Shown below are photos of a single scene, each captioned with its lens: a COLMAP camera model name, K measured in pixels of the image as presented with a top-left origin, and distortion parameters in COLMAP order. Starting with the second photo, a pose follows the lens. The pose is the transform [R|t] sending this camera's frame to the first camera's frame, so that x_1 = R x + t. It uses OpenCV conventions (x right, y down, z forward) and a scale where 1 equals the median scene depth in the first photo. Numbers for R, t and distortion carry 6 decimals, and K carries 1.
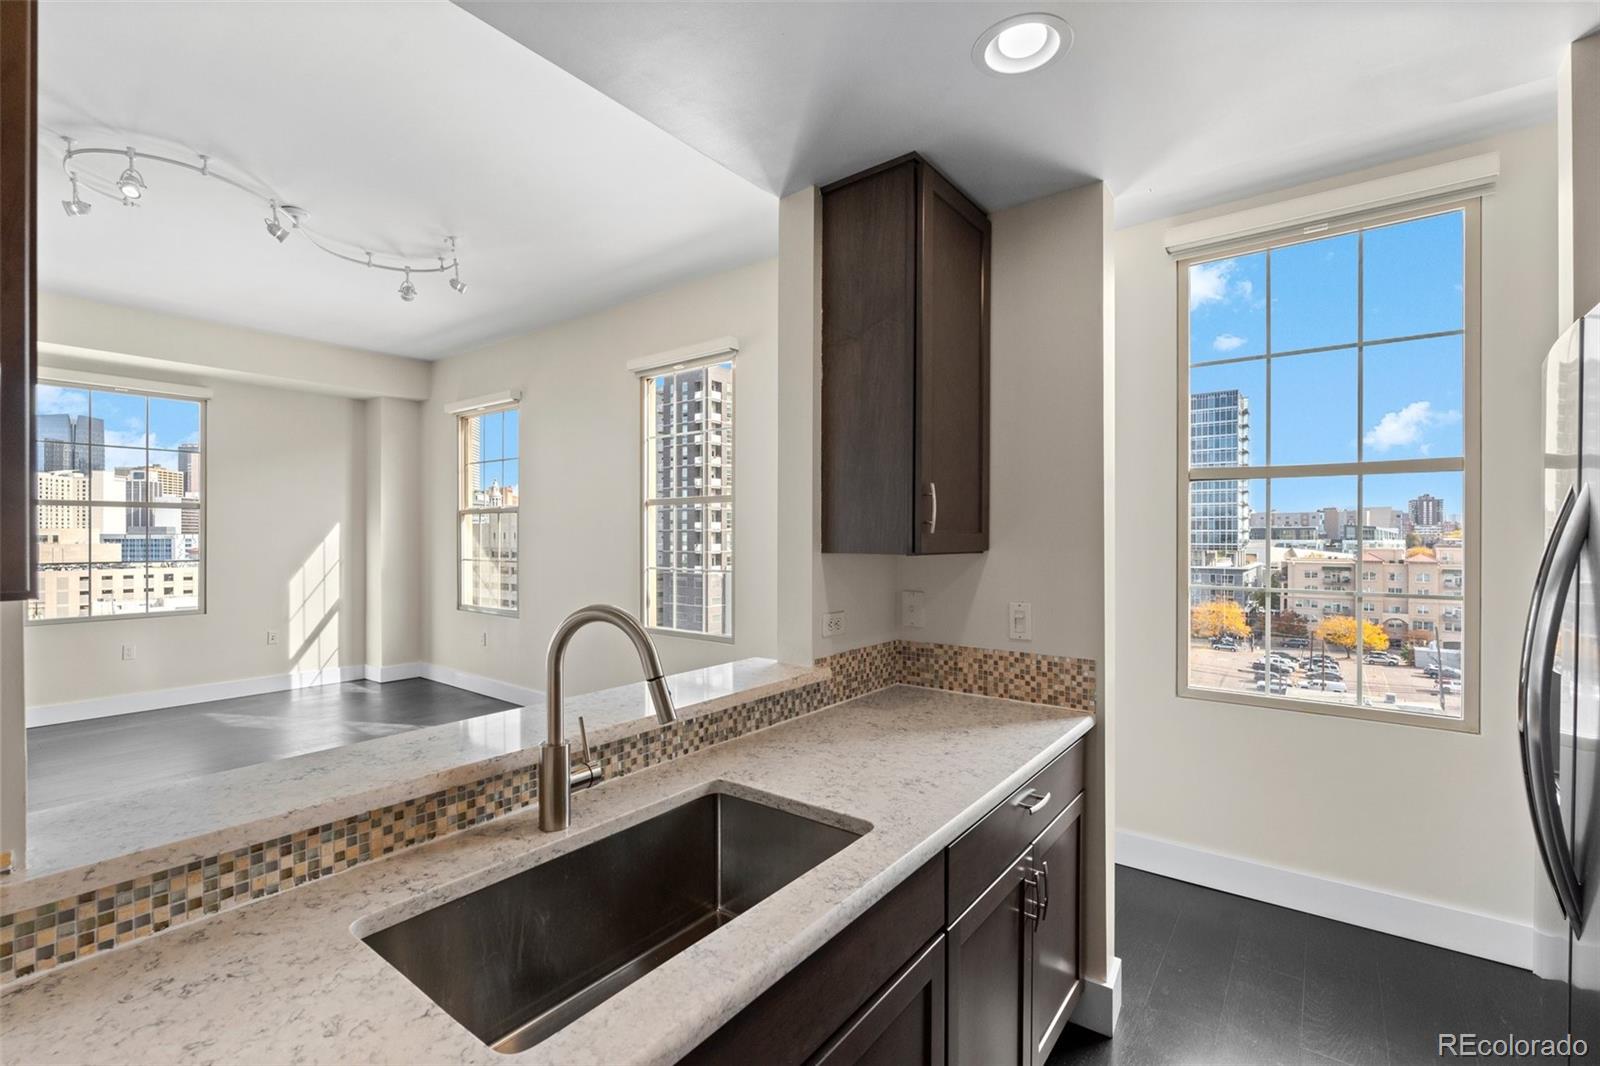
lens RADIAL K [[697.5, 0, 799.5], [0, 697.5, 538.4], [0, 0, 1]] dist [-0.003391, 0.000084]
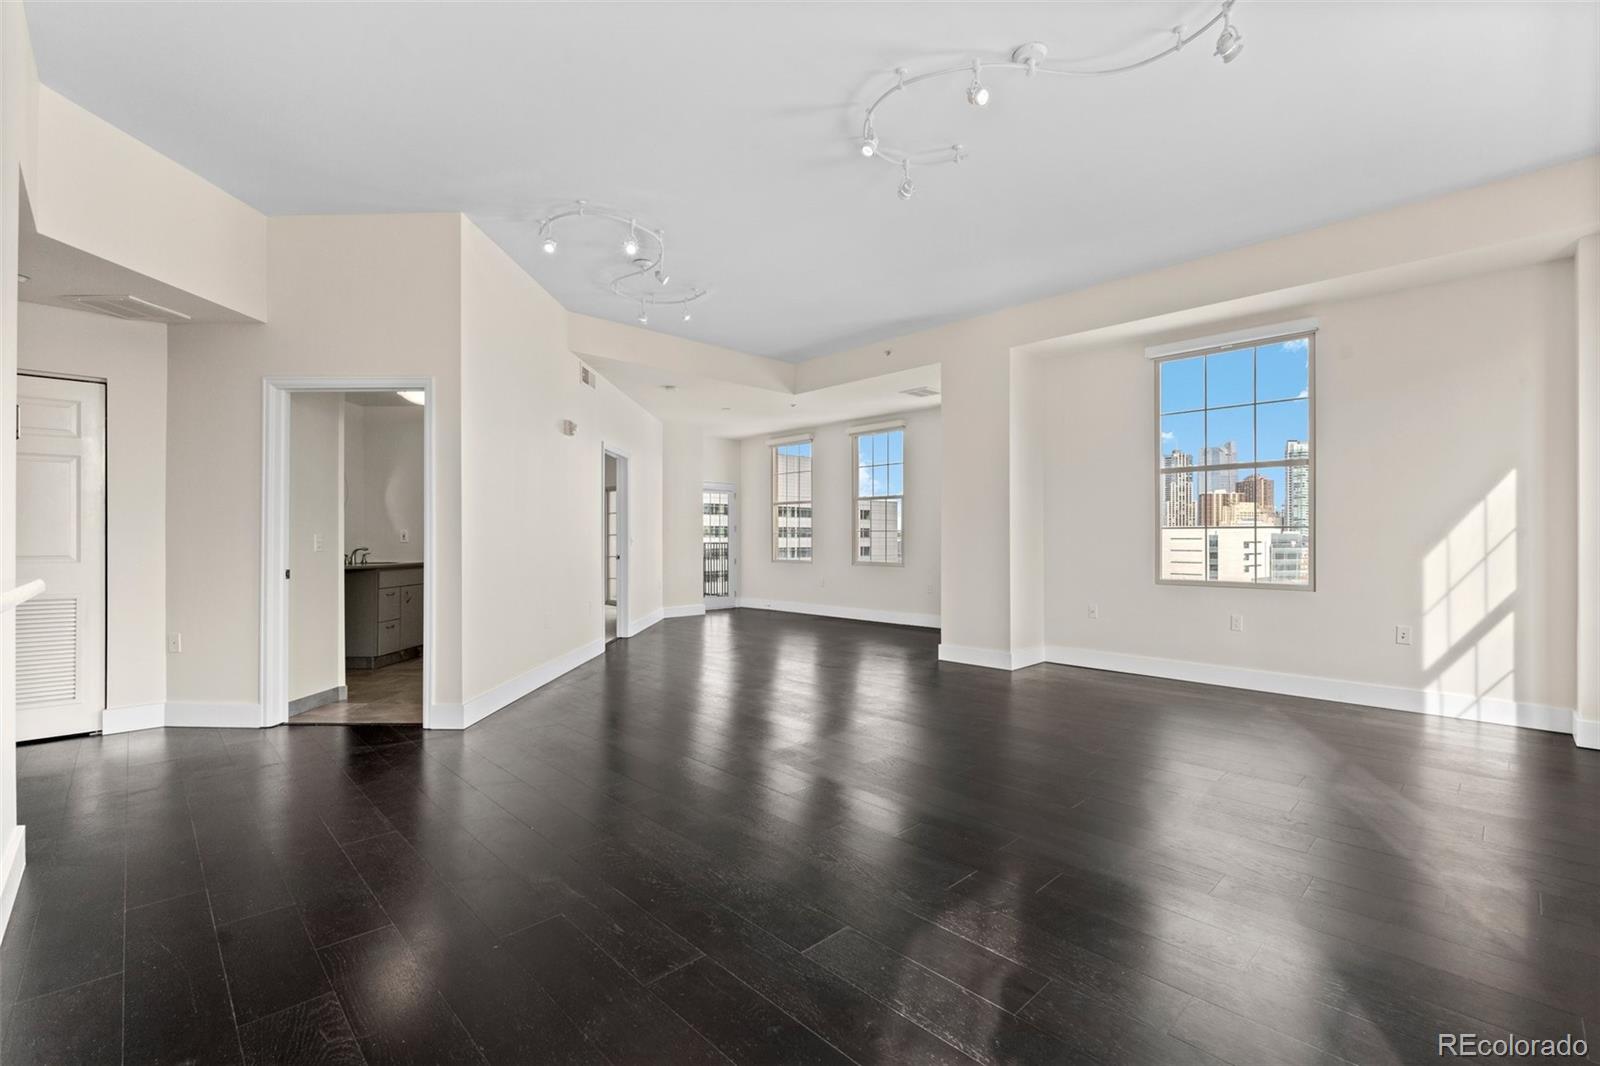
lens RADIAL K [[697.5, 0, 799.5], [0, 697.5, 538.4], [0, 0, 1]] dist [-0.003391, 0.000084]
pose [[-0.154115, 0.001153, -0.988052, 0.157456], [-0.004497, 0.999988, 0.001869, 0.134028], [0.988043, 0.004731, -0.154108, 1.509278]]
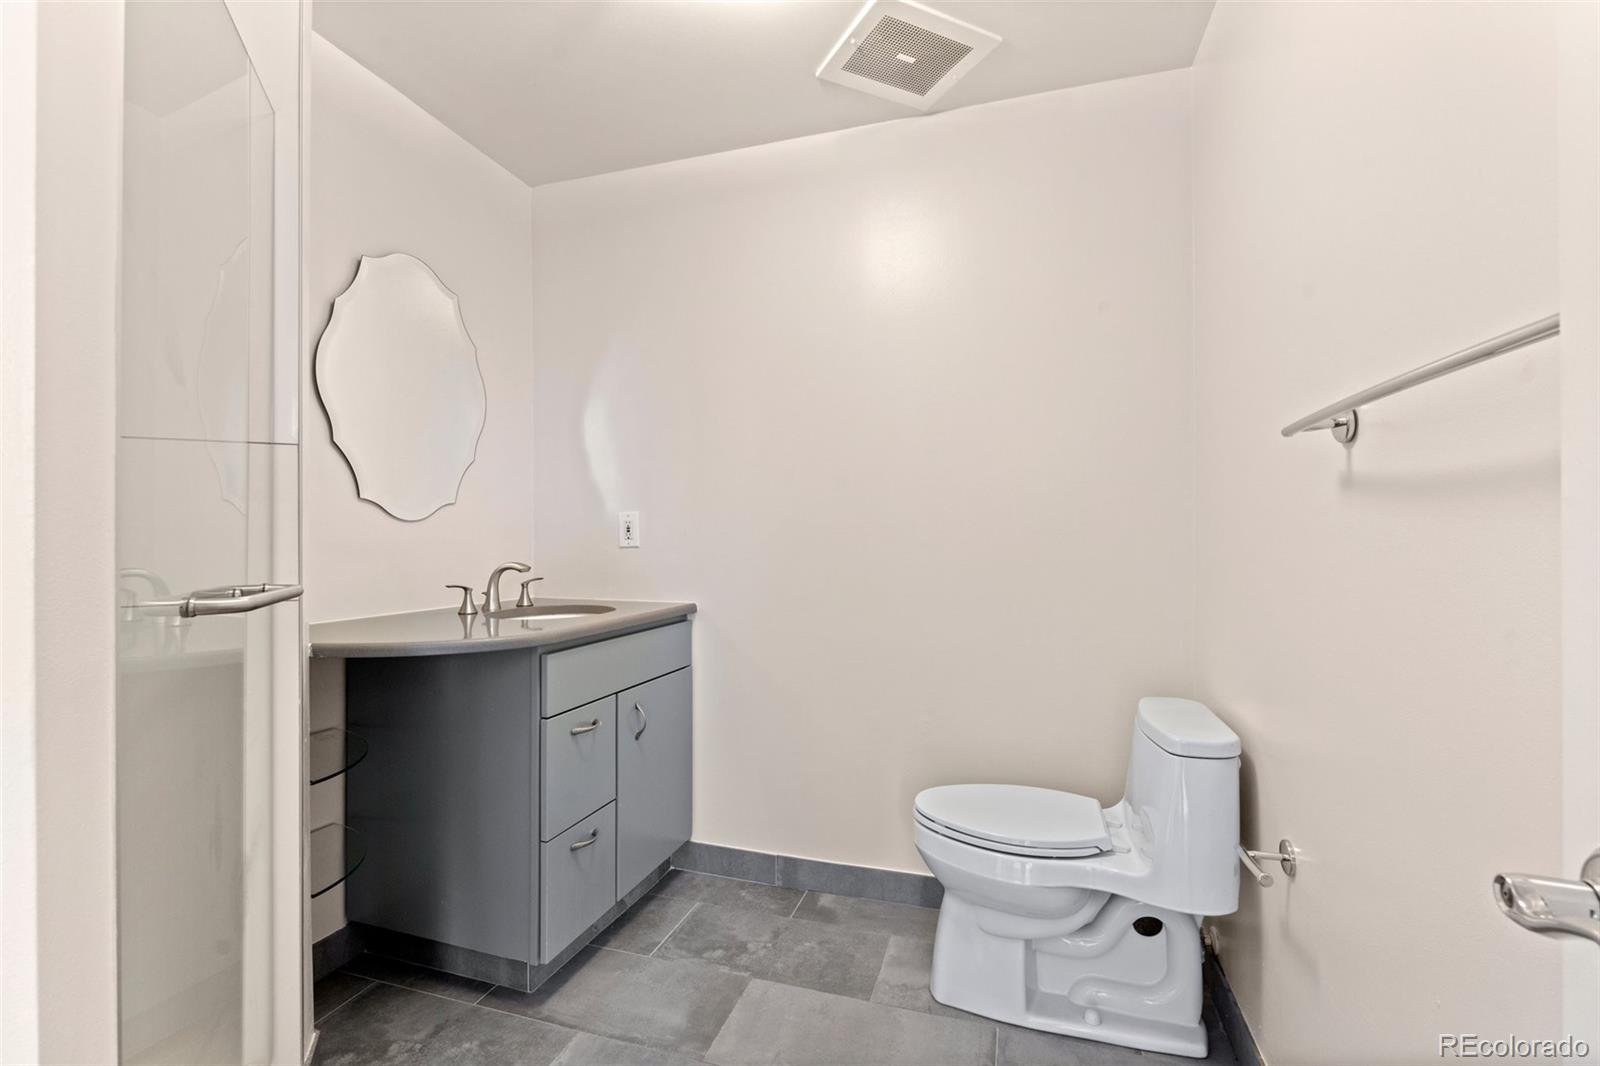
lens RADIAL K [[714.0, 0, 797.8], [0, 714.0, 550.9], [0, 0, 1]] dist [-0.000866, -0.000494]
pose [[-0.437579, 0.006237, -0.899159, -1.858937], [-0.008458, 0.999903, 0.011052, 0.157817], [0.899140, 0.012441, -0.437483, -0.071951]]
